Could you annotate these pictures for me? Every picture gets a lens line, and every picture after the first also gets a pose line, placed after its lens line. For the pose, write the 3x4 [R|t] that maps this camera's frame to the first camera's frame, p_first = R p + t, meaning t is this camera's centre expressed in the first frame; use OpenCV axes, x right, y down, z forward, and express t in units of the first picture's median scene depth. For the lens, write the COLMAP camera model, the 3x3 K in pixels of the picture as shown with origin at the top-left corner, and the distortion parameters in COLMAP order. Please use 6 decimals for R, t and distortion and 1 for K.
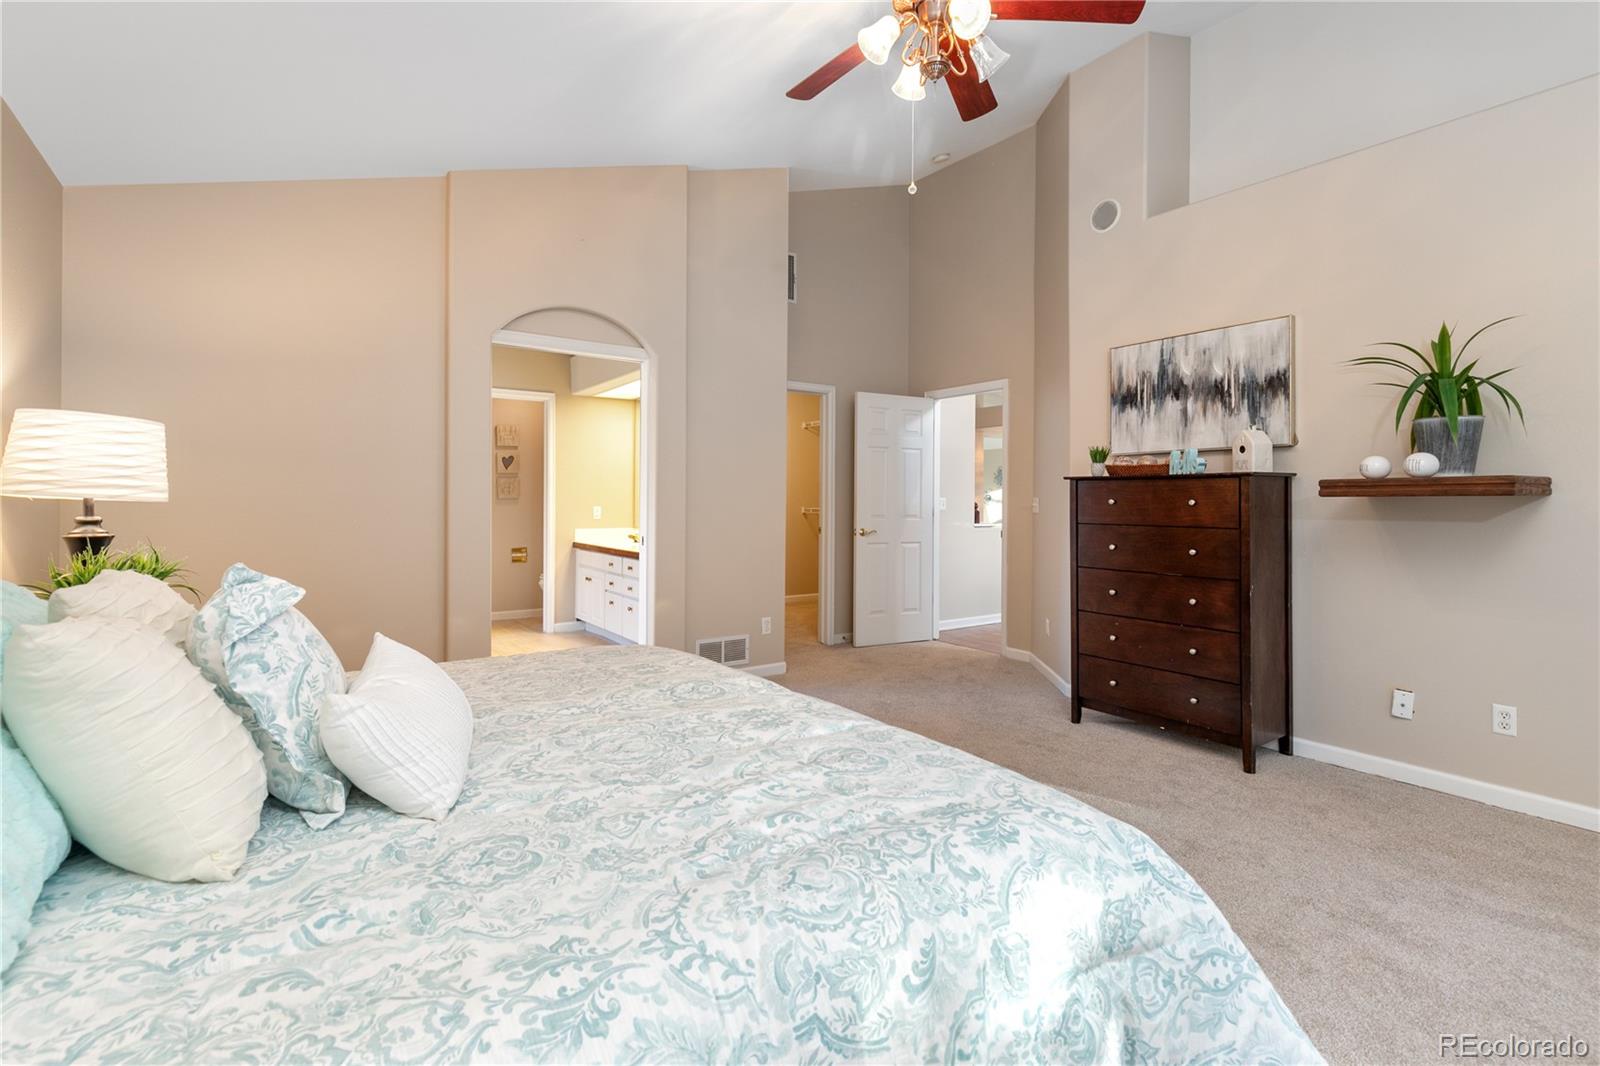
lens RADIAL K [[734.7, 0, 811.6], [0, 734.7, 502.6], [0, 0, 1]] dist [0.004415, -0.001127]
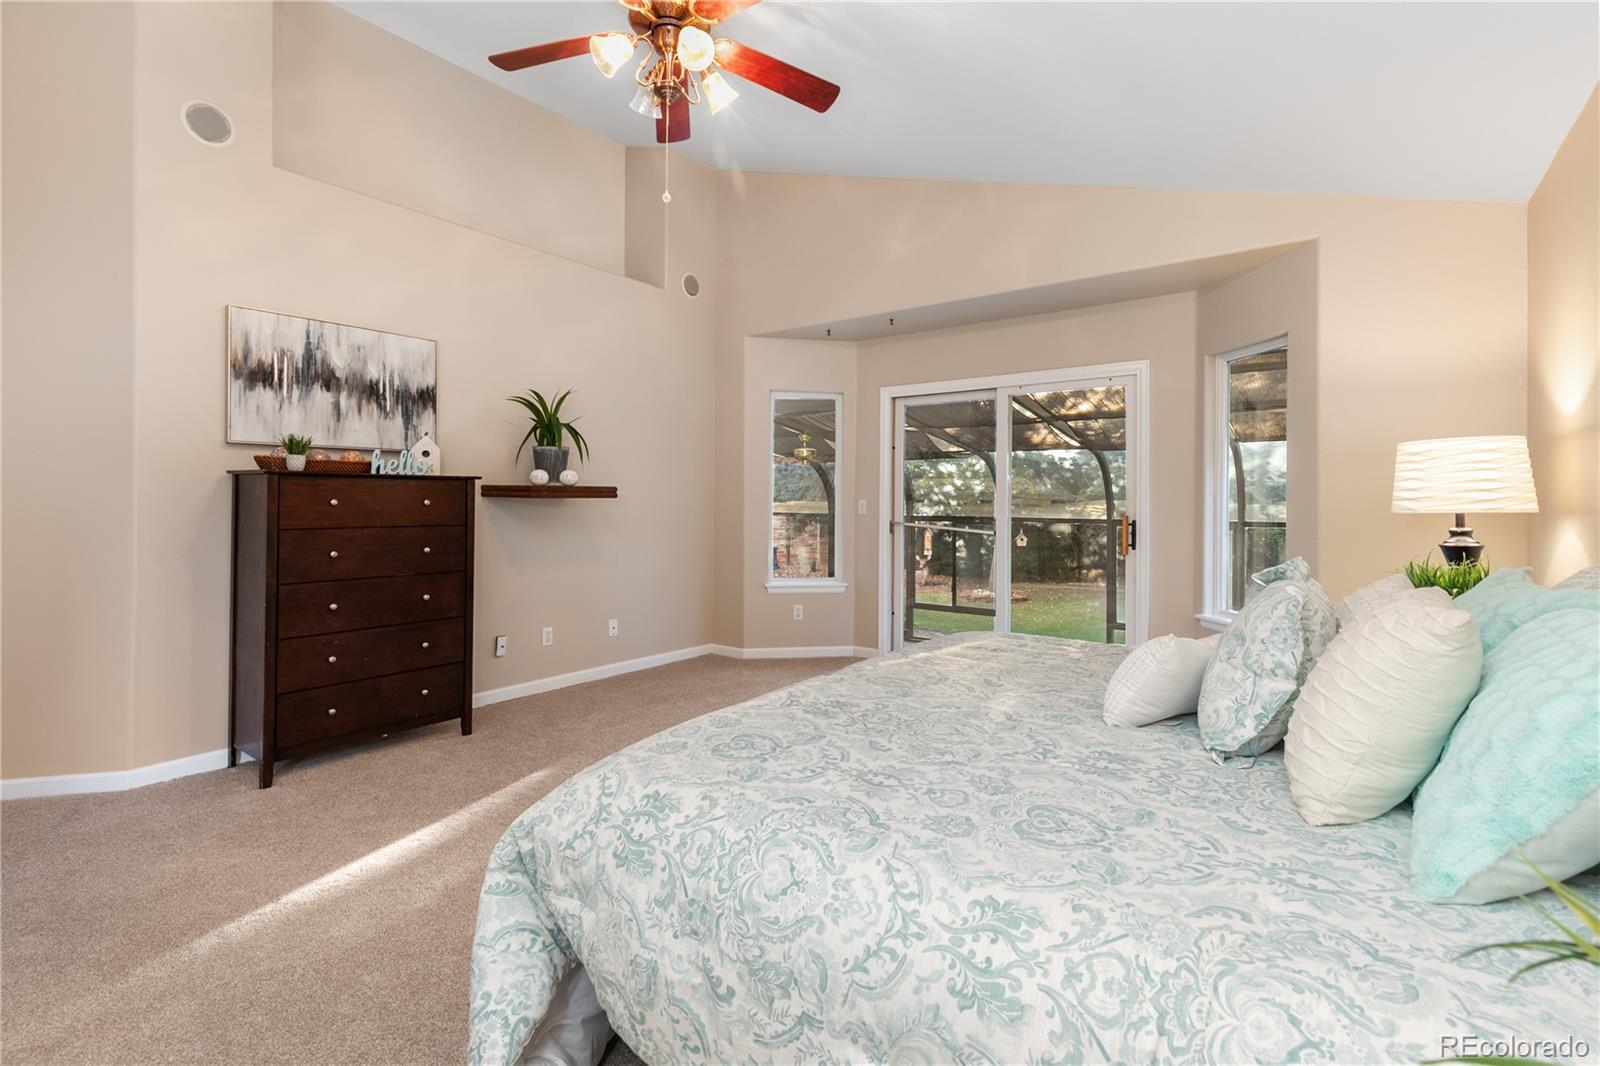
lens RADIAL K [[734.7, 0, 816.1], [0, 734.7, 498.9], [0, 0, 1]] dist [0.004415, -0.001127]
pose [[-0.331094, -0.002760, 0.943594, -0.612486], [-0.003061, 0.999994, 0.001851, -0.008364], [-0.943593, -0.002276, -0.331100, 0.768028]]
